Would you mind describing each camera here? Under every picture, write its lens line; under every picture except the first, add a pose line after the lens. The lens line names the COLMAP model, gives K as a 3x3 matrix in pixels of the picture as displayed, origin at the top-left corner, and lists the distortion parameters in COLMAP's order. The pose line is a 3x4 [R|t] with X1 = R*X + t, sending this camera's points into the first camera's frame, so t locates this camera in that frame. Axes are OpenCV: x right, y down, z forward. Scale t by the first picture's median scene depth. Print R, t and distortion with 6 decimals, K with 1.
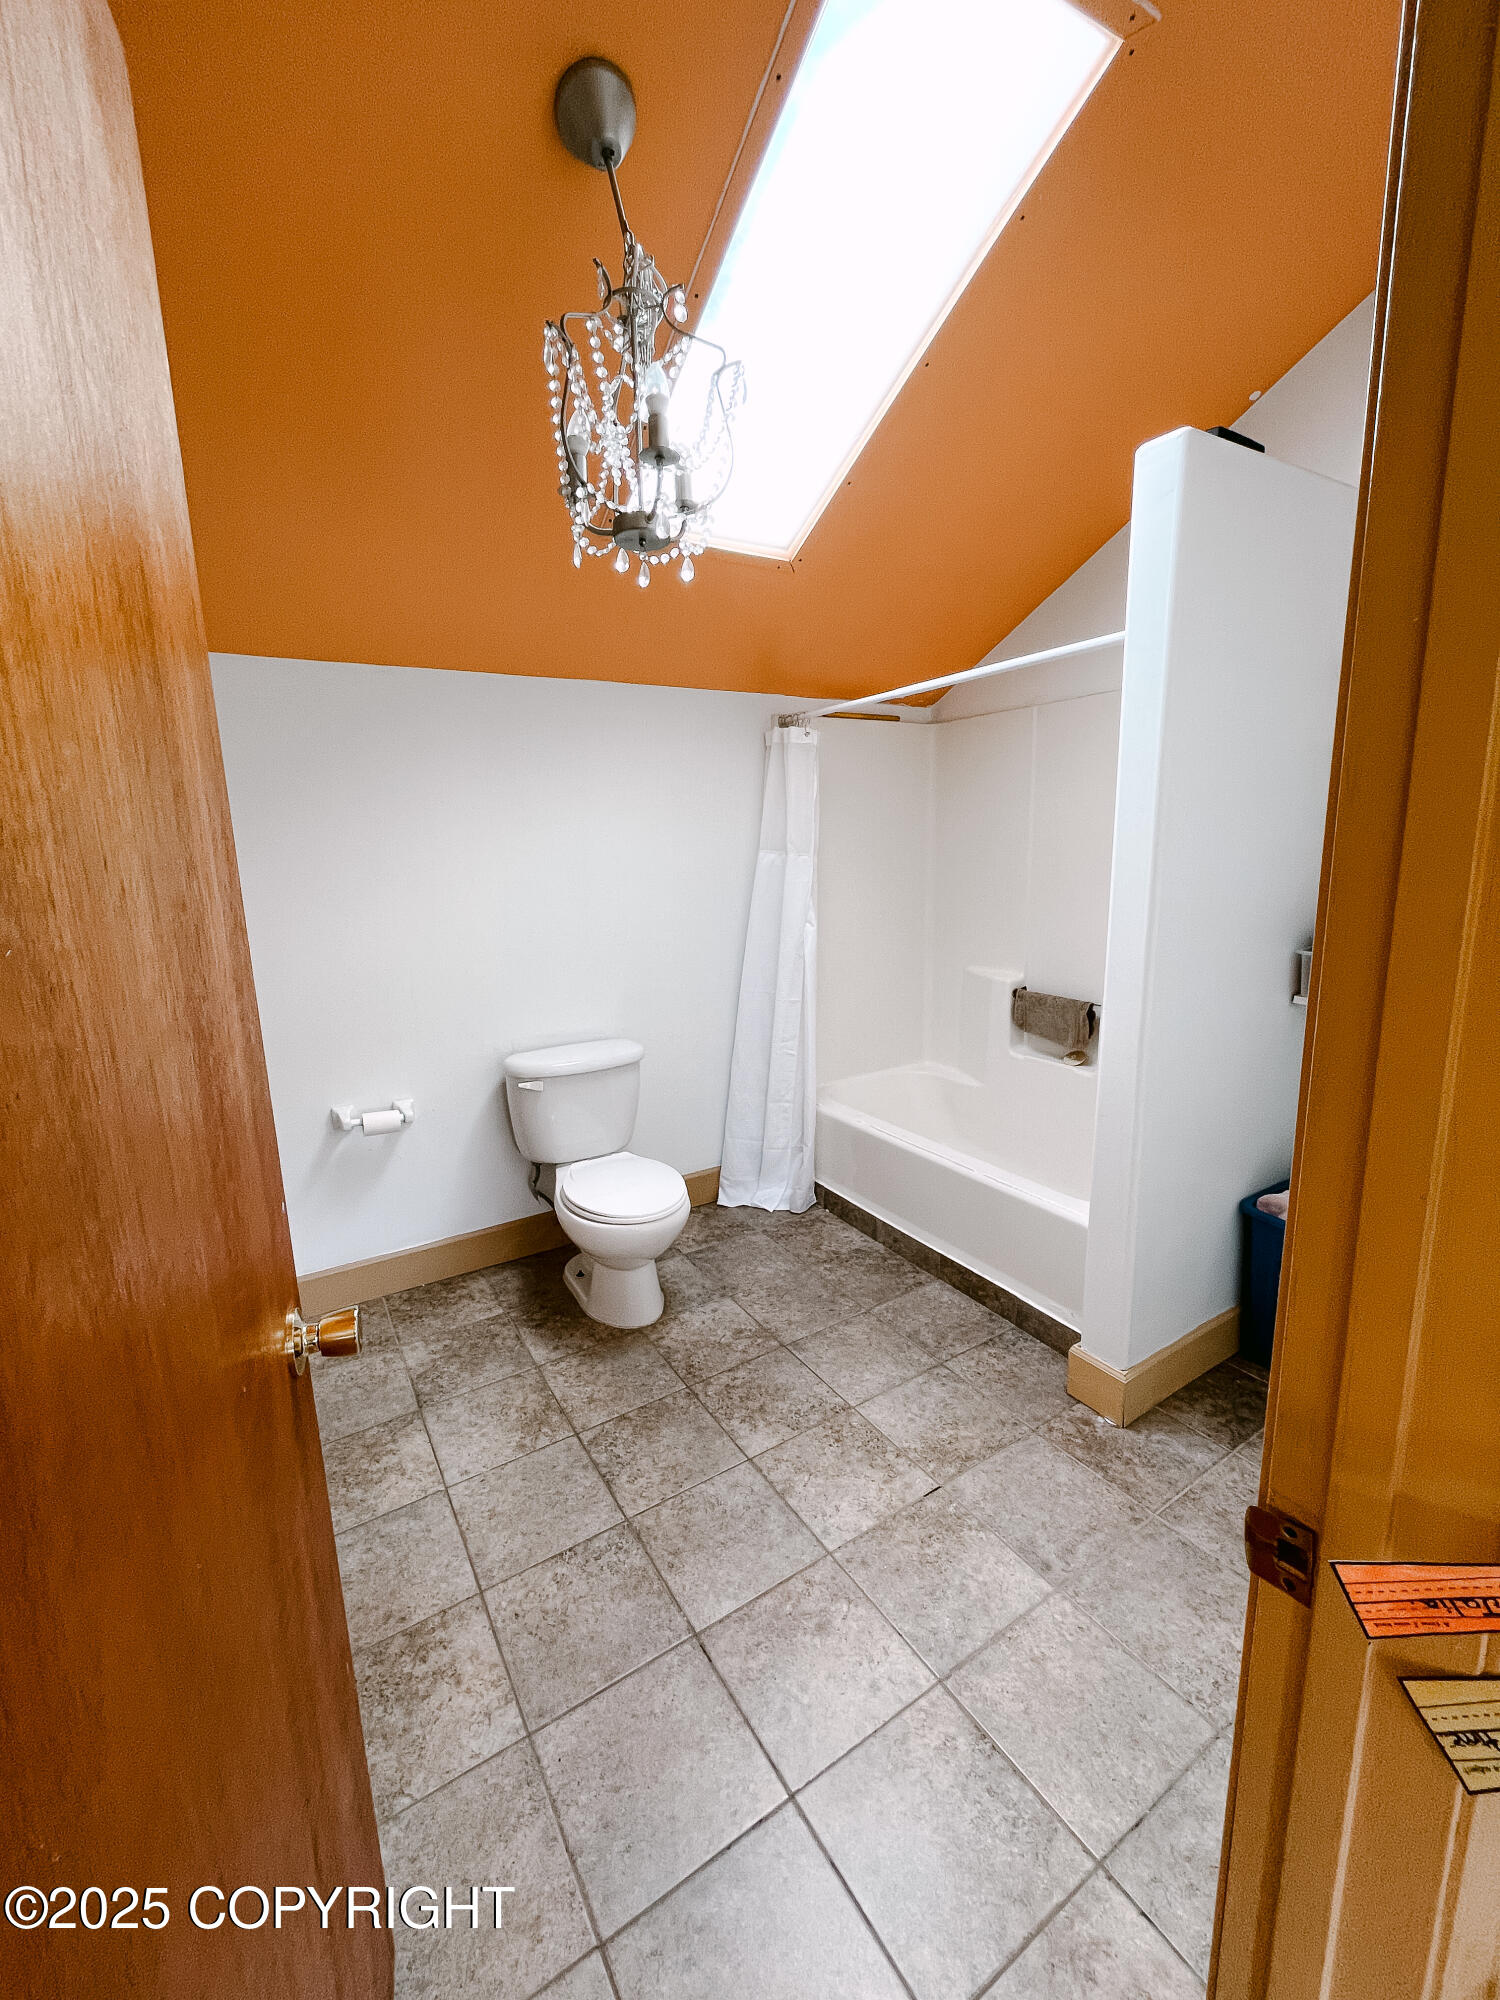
lens RADIAL K [[818.0, 0, 752.7], [0, 818.0, 995.3], [0, 0, 1]] dist [-0.001333, -0.000175]
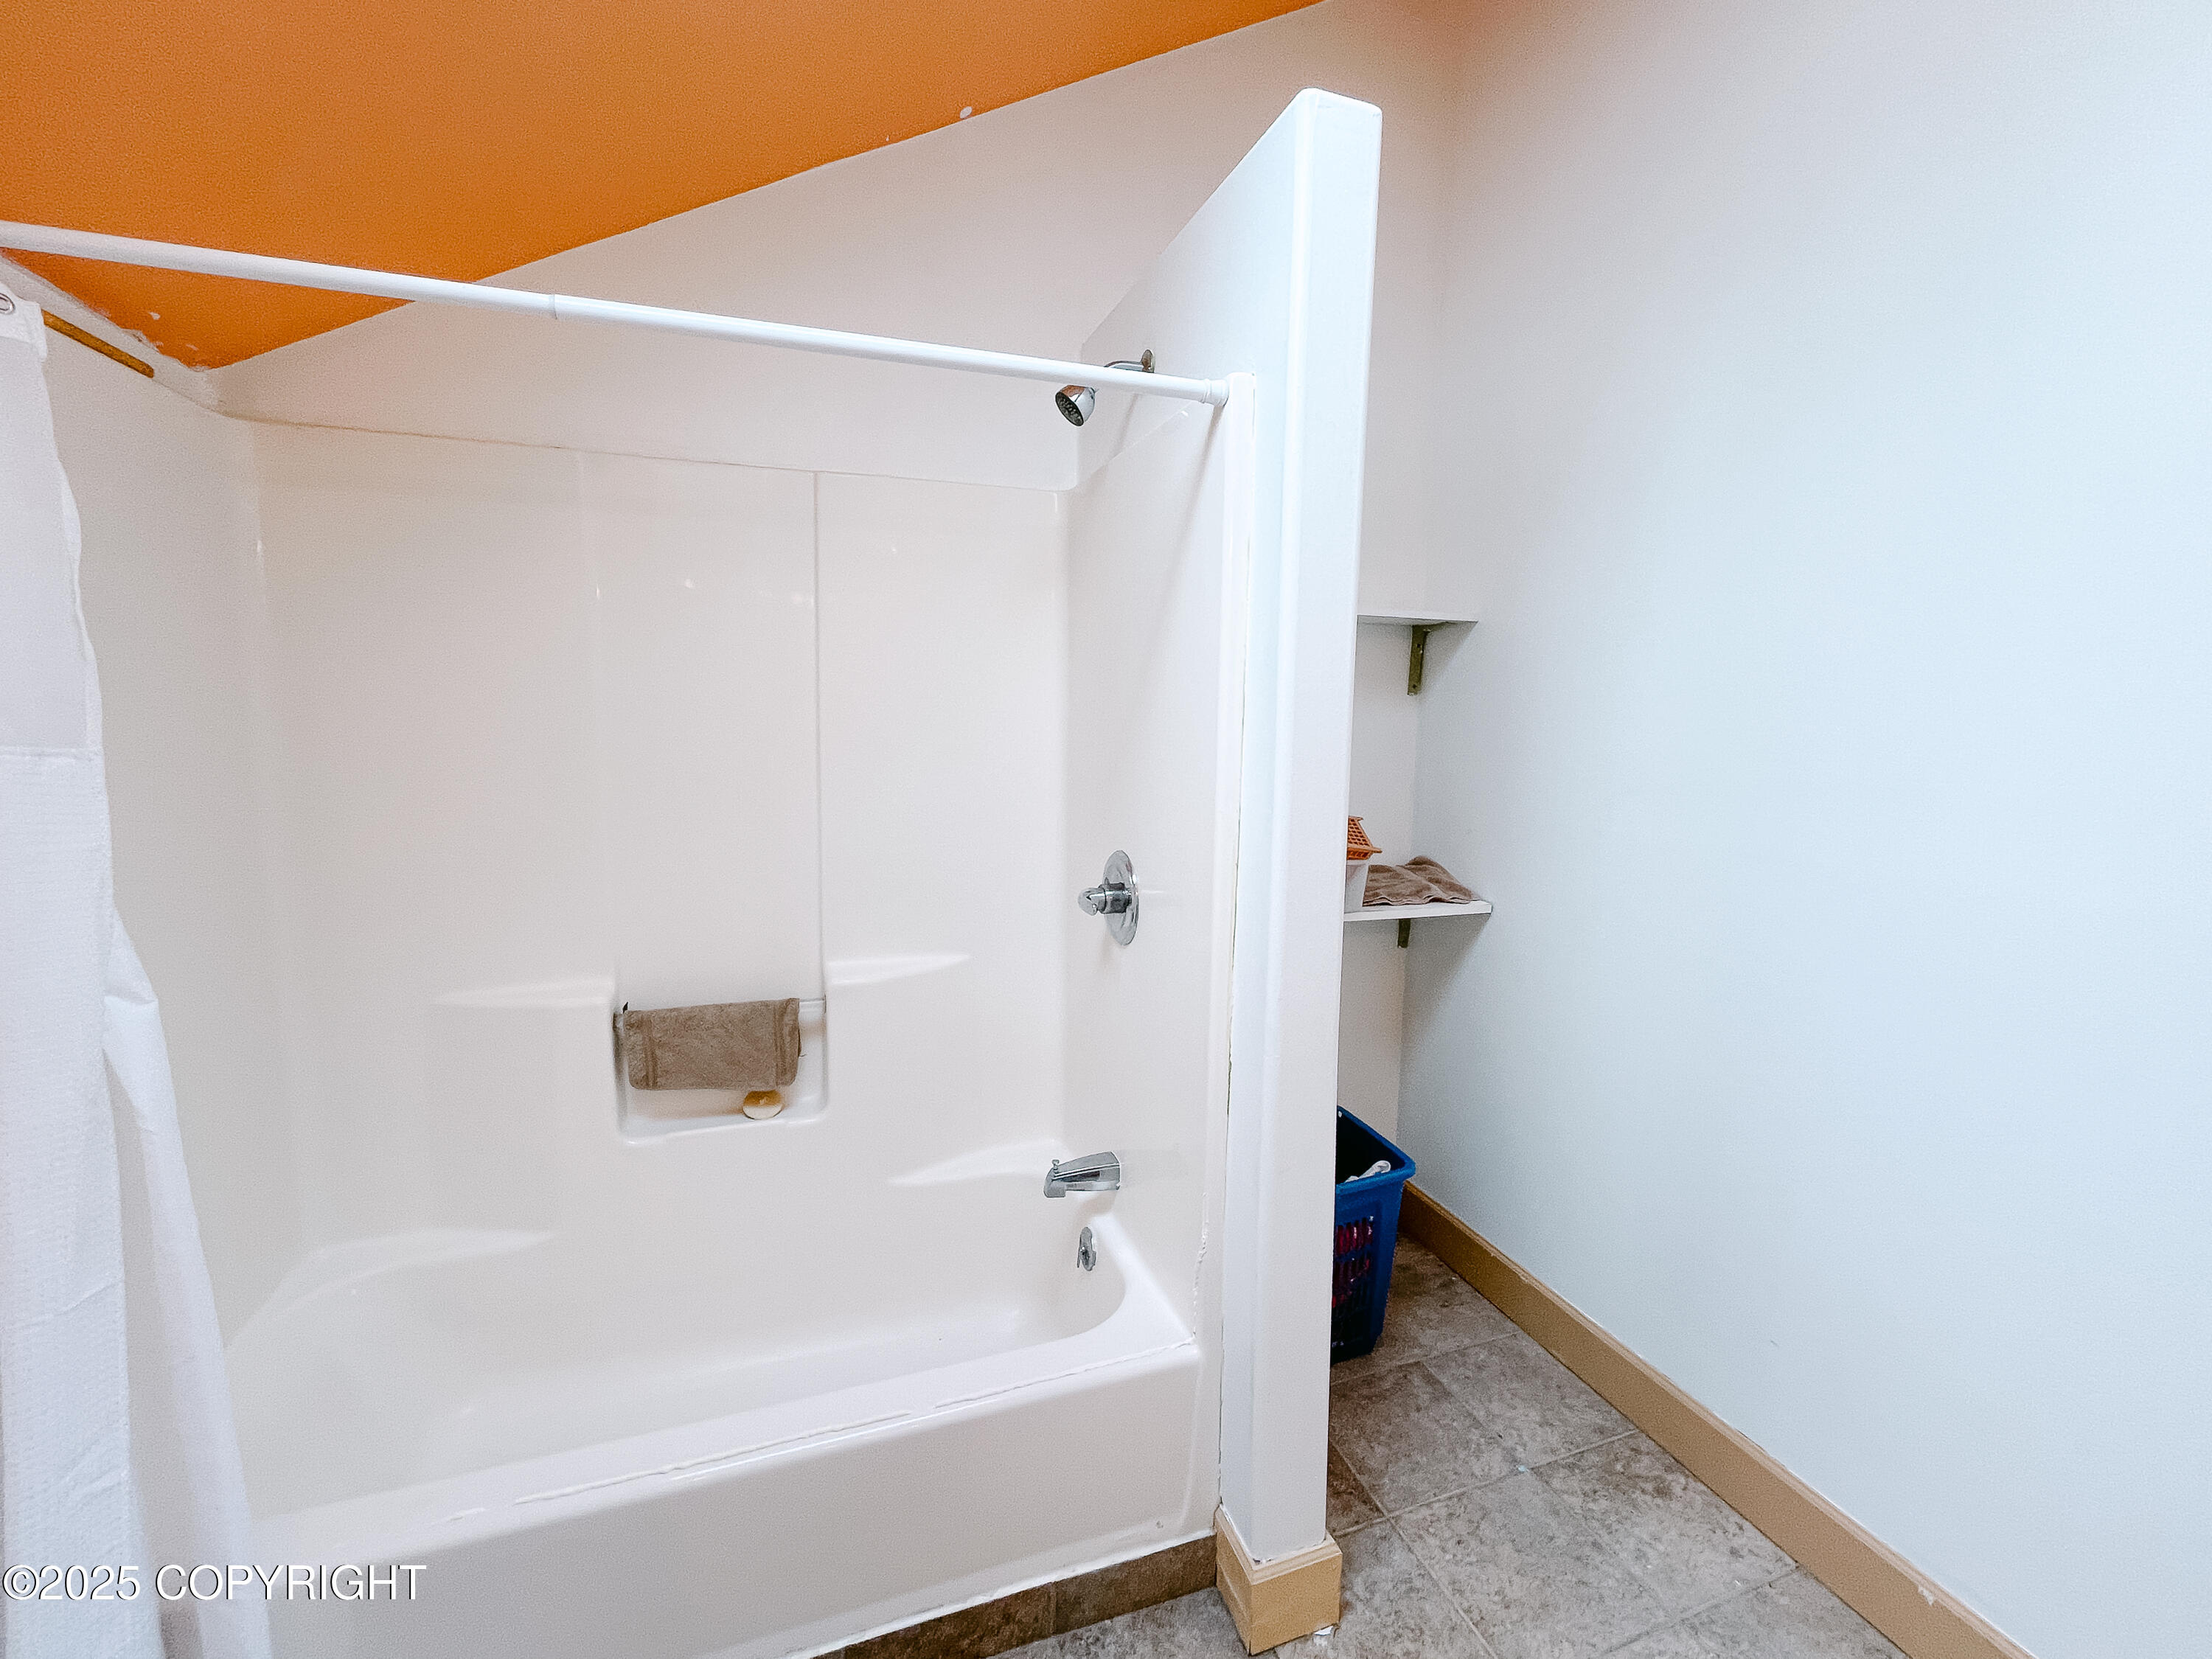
lens RADIAL K [[938.7, 0, 1110.5], [0, 938.7, 832.7], [0, 0, 1]] dist [-0.001243, -0.000628]
pose [[0.219059, -0.098866, 0.970690, -0.157264], [0.171695, 0.983235, 0.061397, -0.100444], [-0.960486, 0.153213, 0.232361, 0.571595]]
